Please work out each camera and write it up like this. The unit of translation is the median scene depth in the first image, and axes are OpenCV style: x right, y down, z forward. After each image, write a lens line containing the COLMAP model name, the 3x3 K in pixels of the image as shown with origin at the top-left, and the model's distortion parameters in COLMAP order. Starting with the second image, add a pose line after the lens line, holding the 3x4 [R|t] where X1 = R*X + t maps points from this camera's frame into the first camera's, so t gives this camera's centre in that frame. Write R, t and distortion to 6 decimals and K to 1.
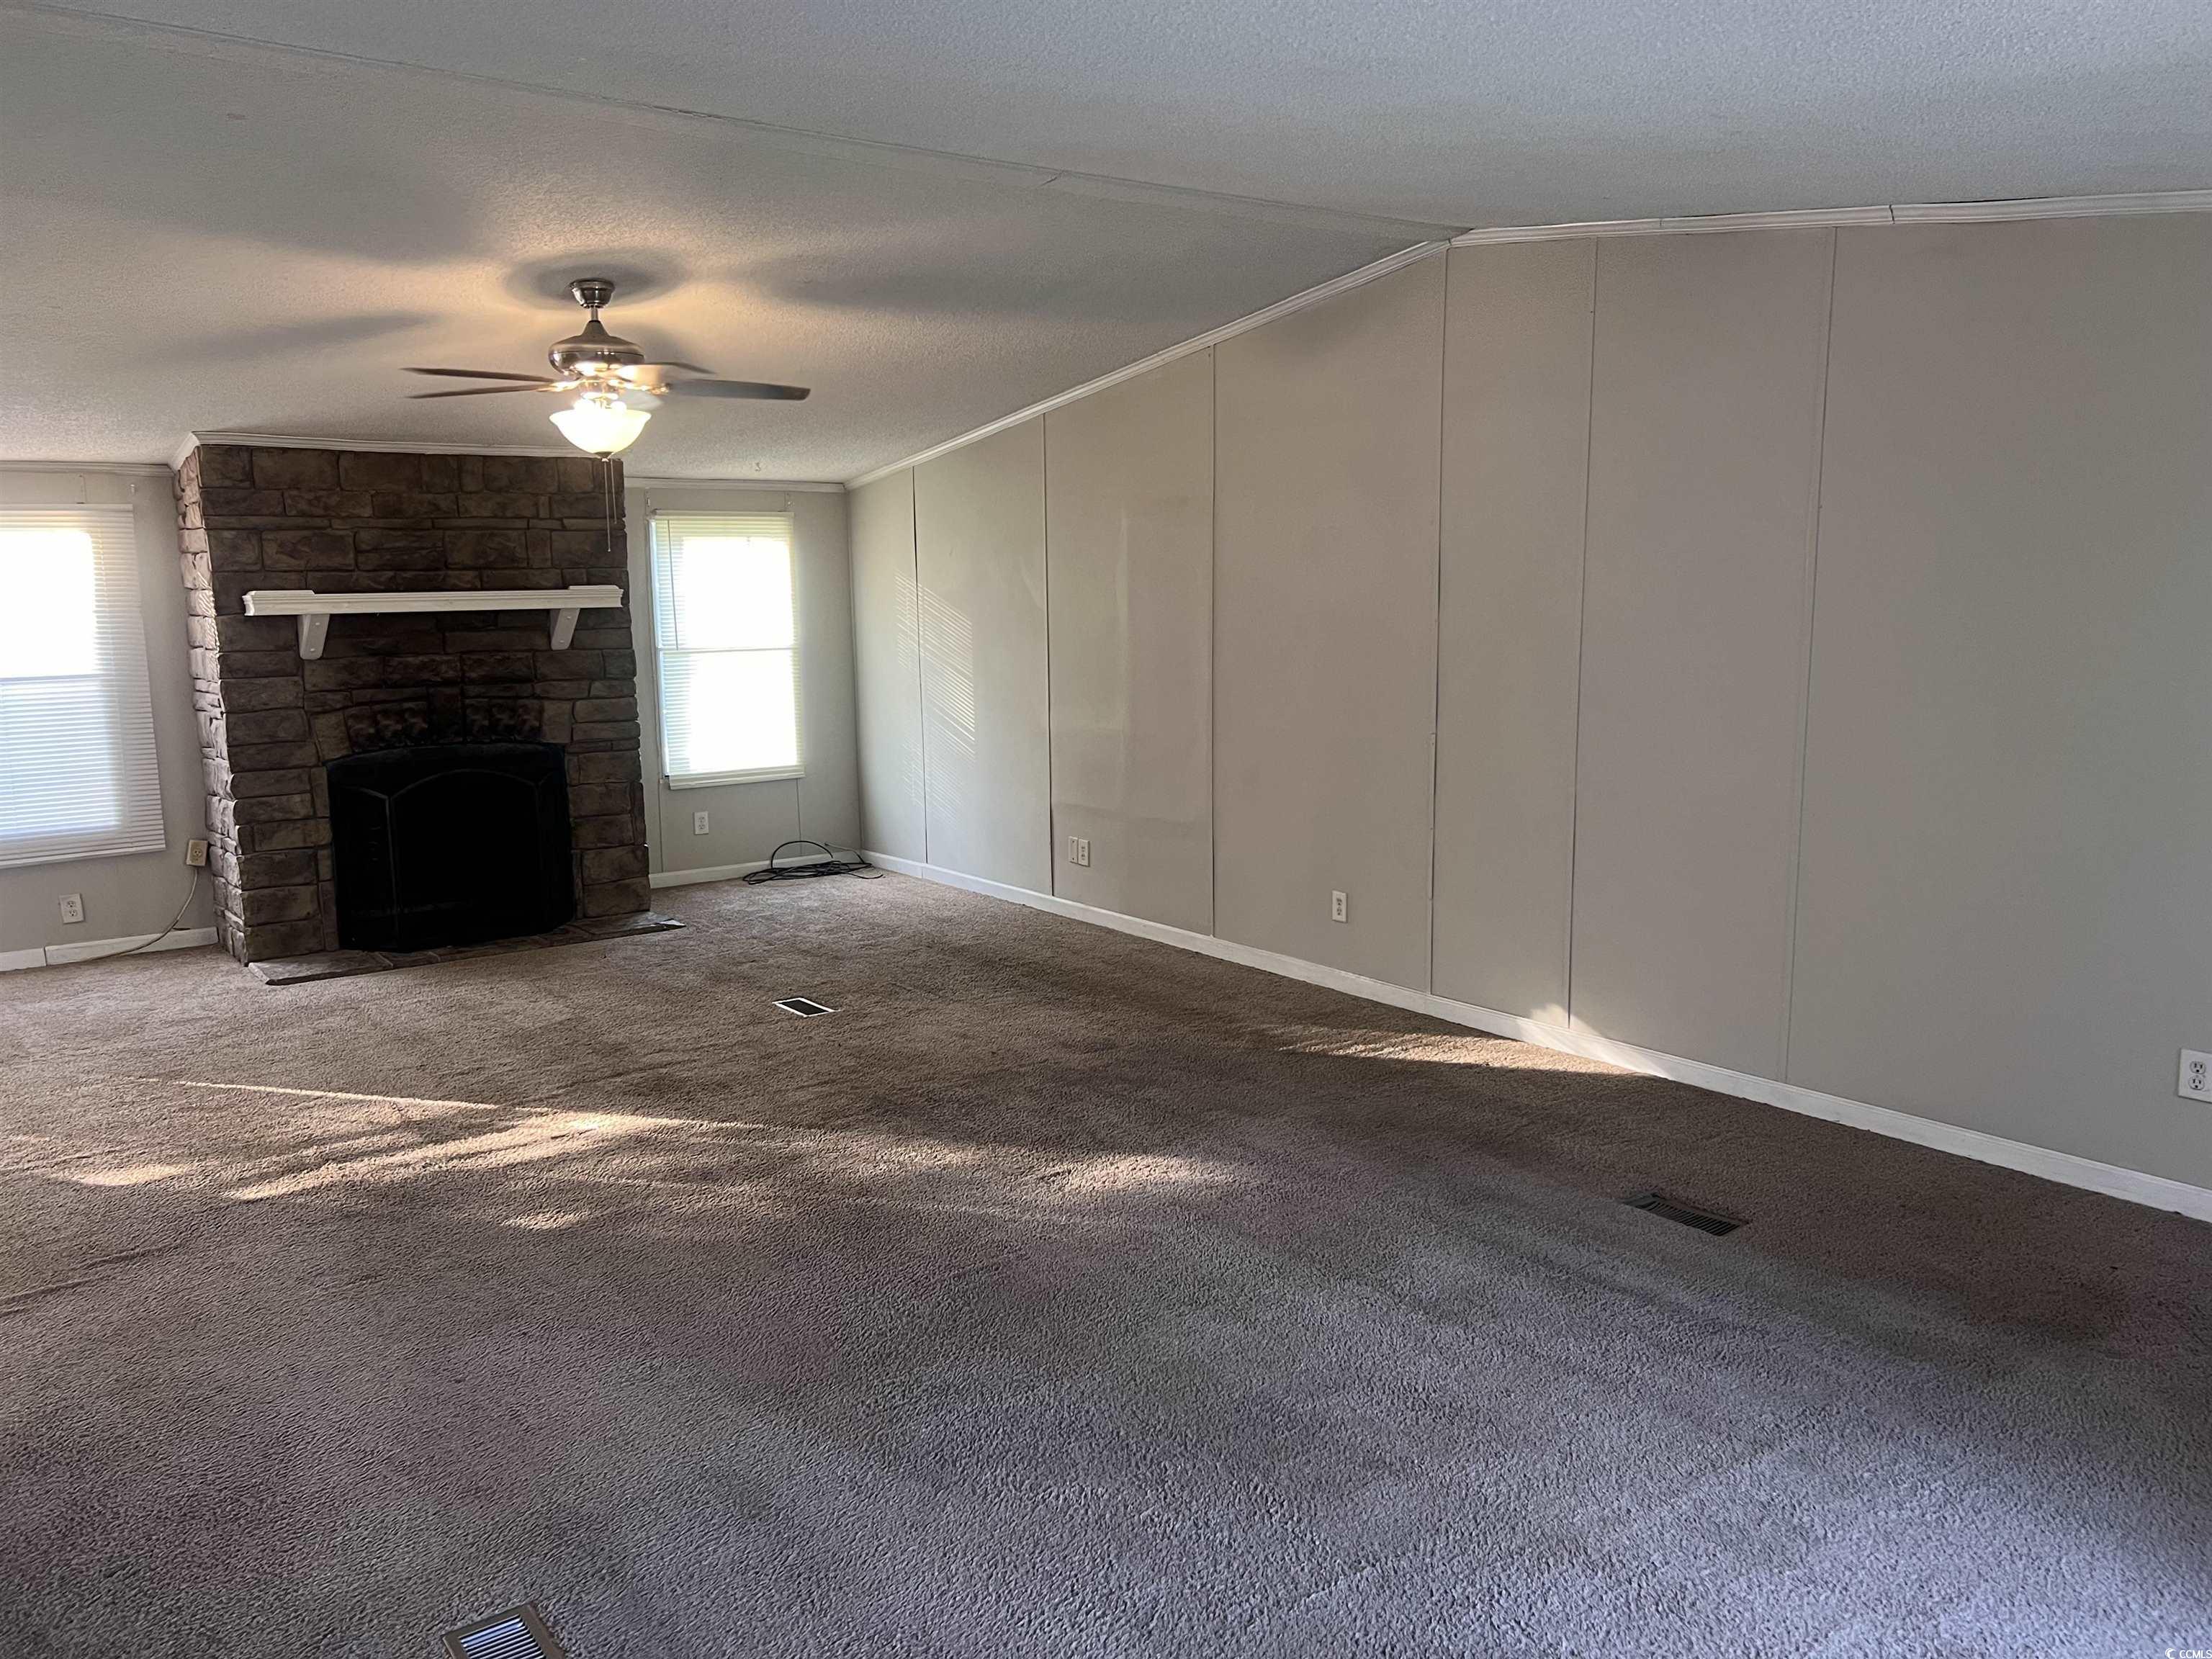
lens RADIAL K [[1658.8, 0, 1115.3], [0, 1658.8, 840.8], [0, 0, 1]] dist [0.058478, -0.077562]
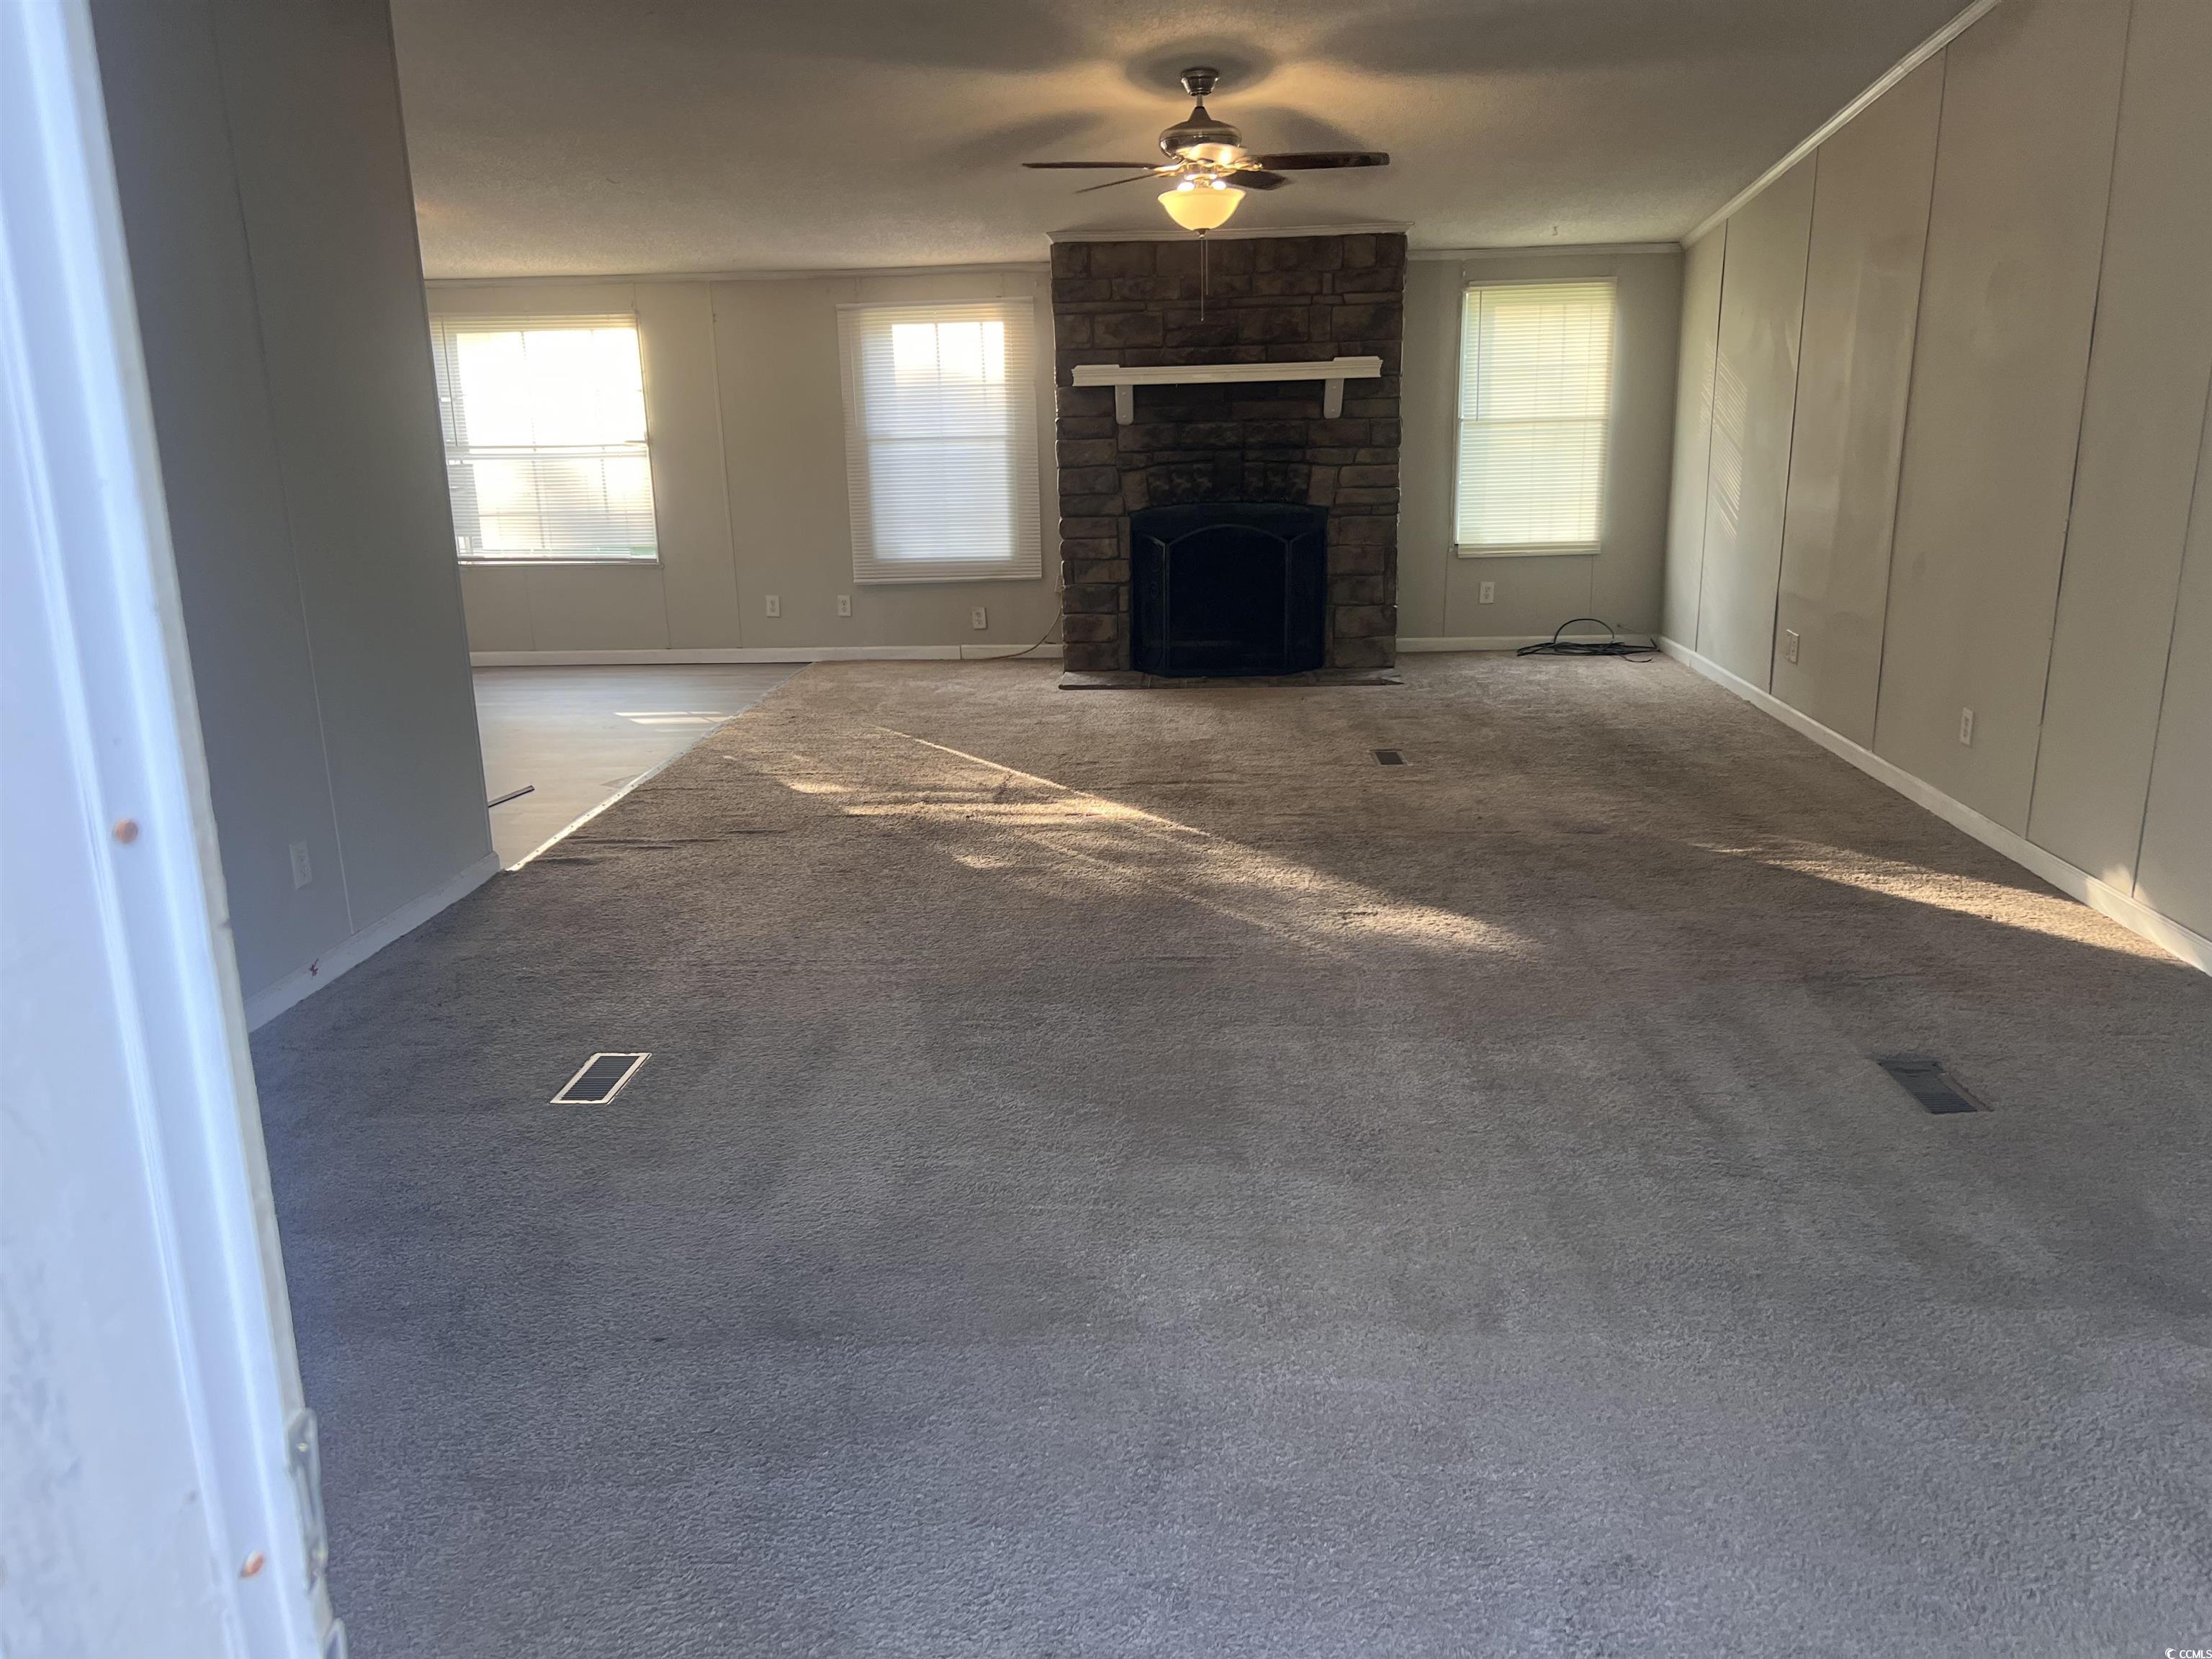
lens RADIAL K [[1661.6, 0, 1106.0], [0, 1661.6, 829.5], [0, 0, 1]] dist [0.152657, -0.349512]
pose [[0.762619, 0.161961, -0.626243, 0.308953], [-0.089647, 0.985267, 0.145644, 0.004538], [0.640605, -0.054930, 0.765903, 0.049796]]
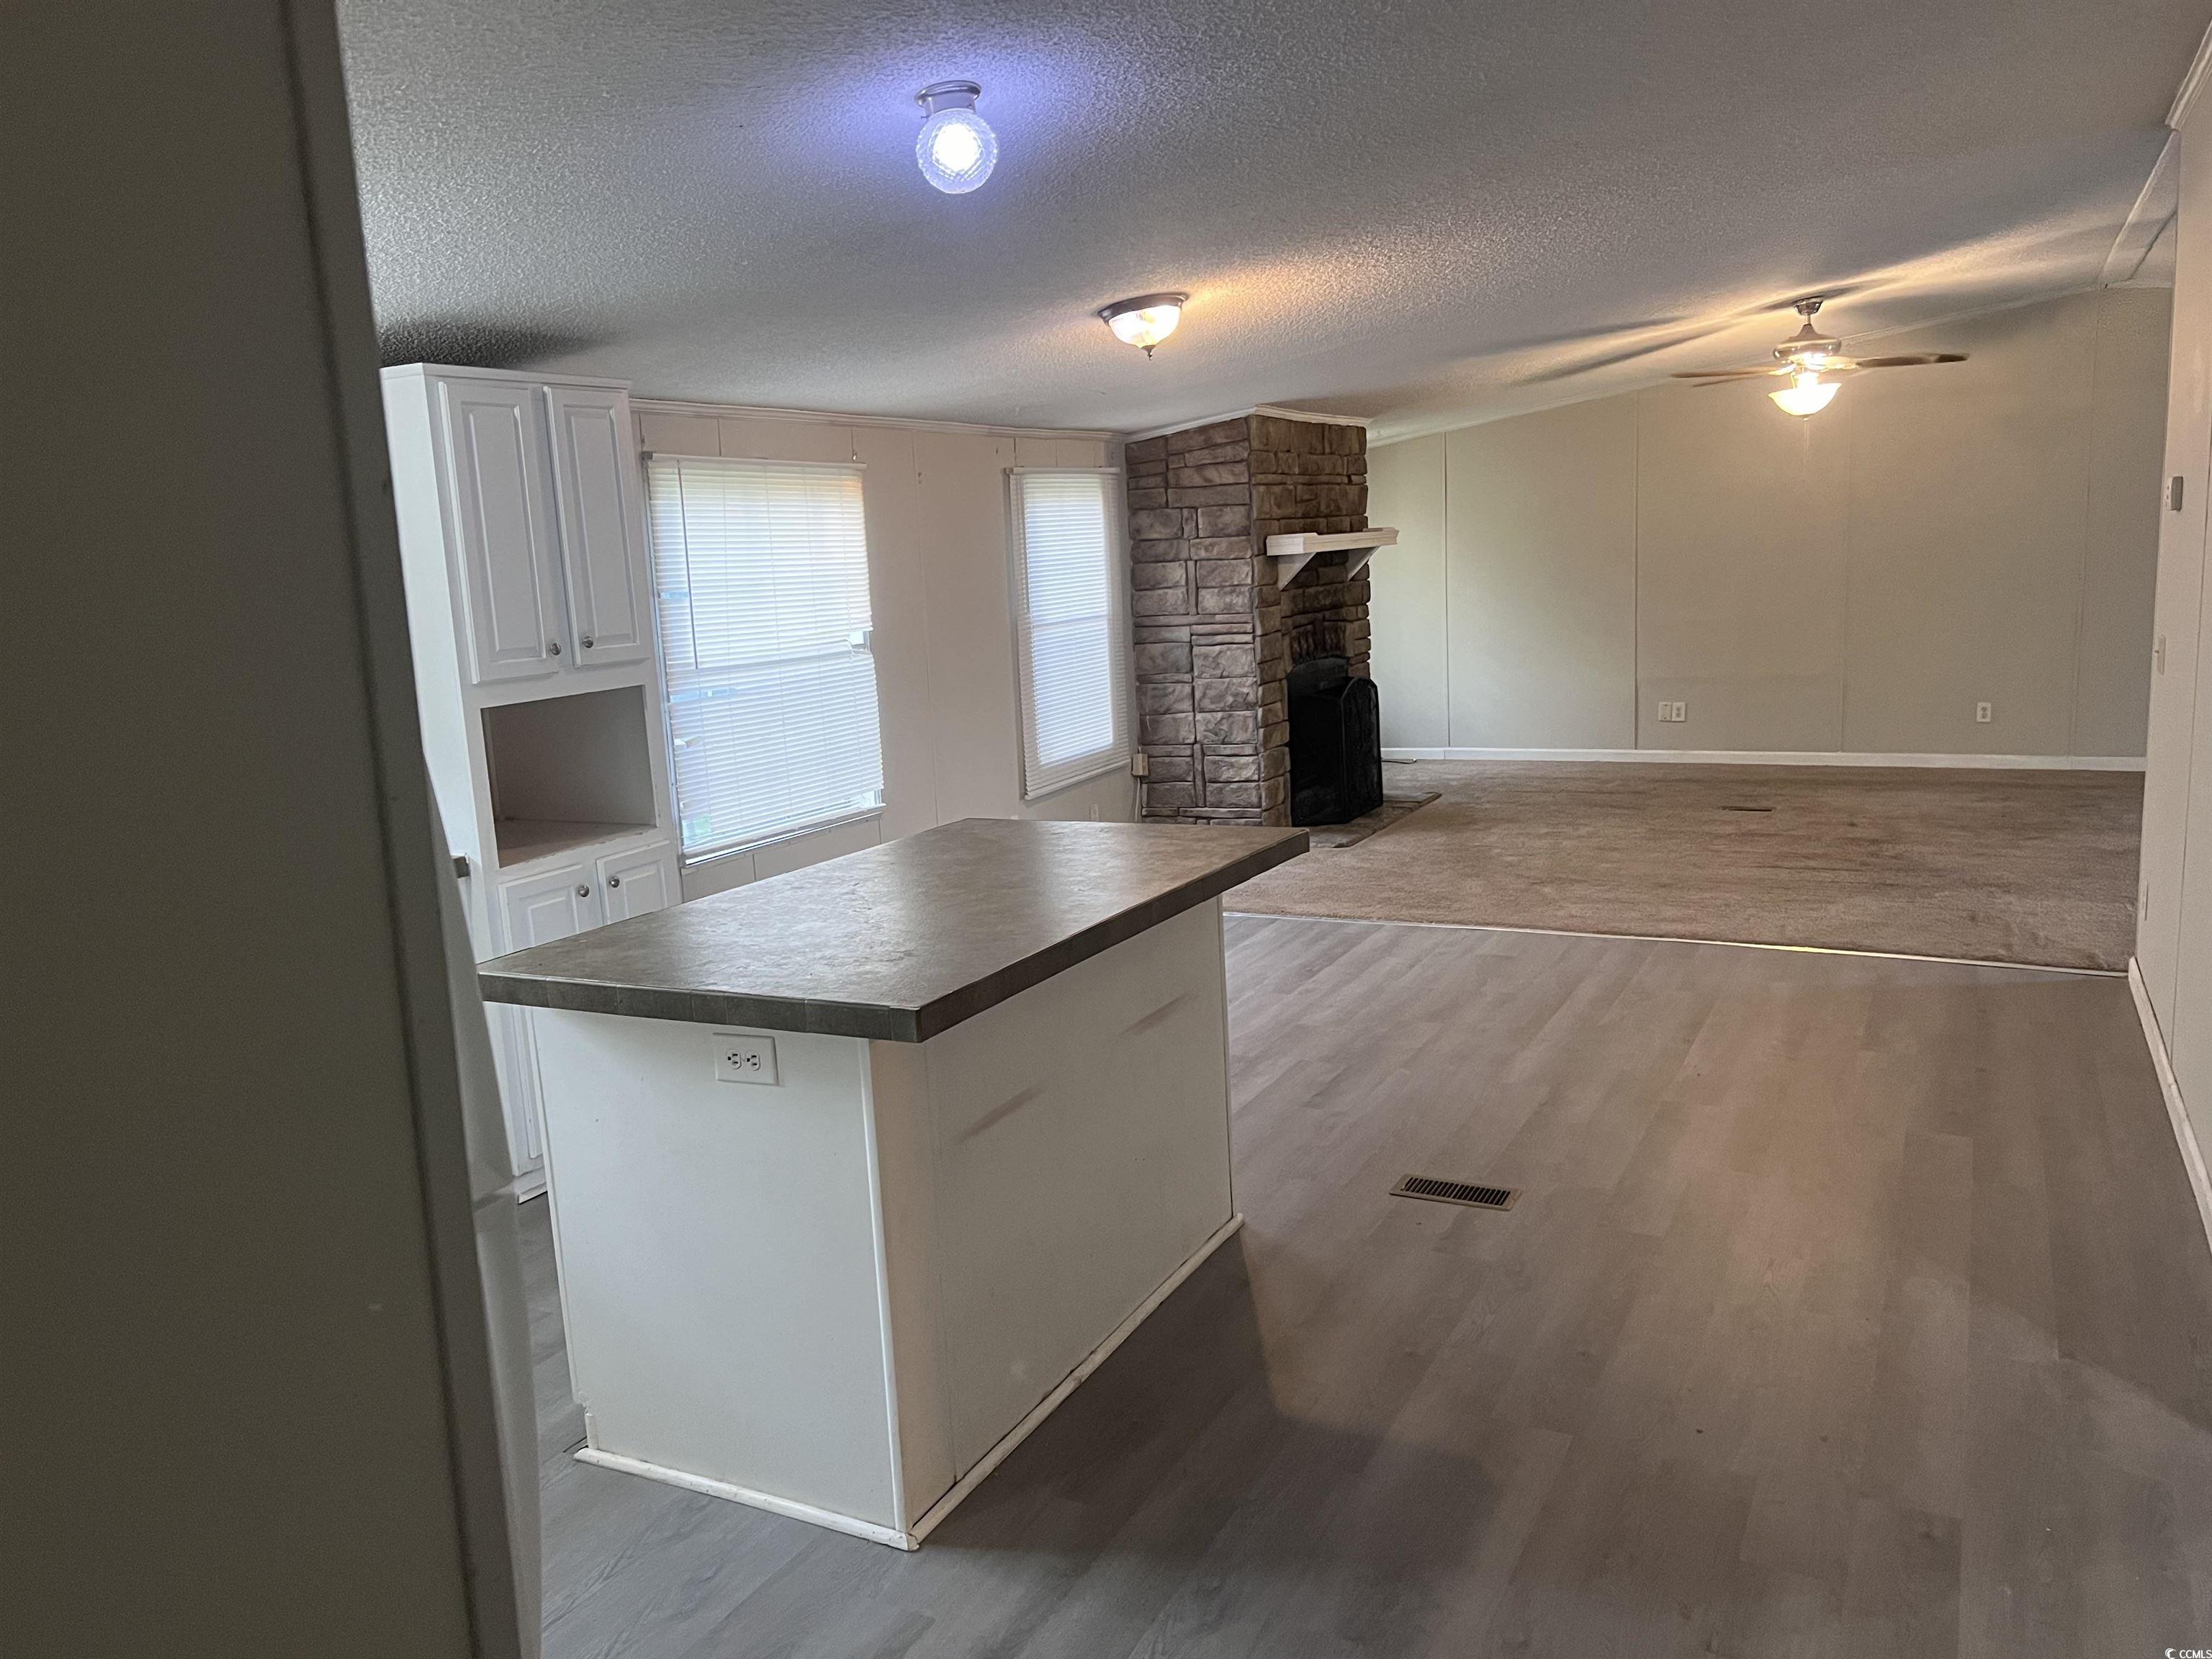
lens RADIAL K [[1661.6, 0, 1106.0], [0, 1661.6, 829.5], [0, 0, 1]] dist [0.152657, -0.349512]
pose [[0.896257, -0.104772, 0.430984, -1.125617], [0.104865, 0.994206, 0.023617, 0.022424], [-0.430961, 0.024028, 0.902051, -0.042211]]
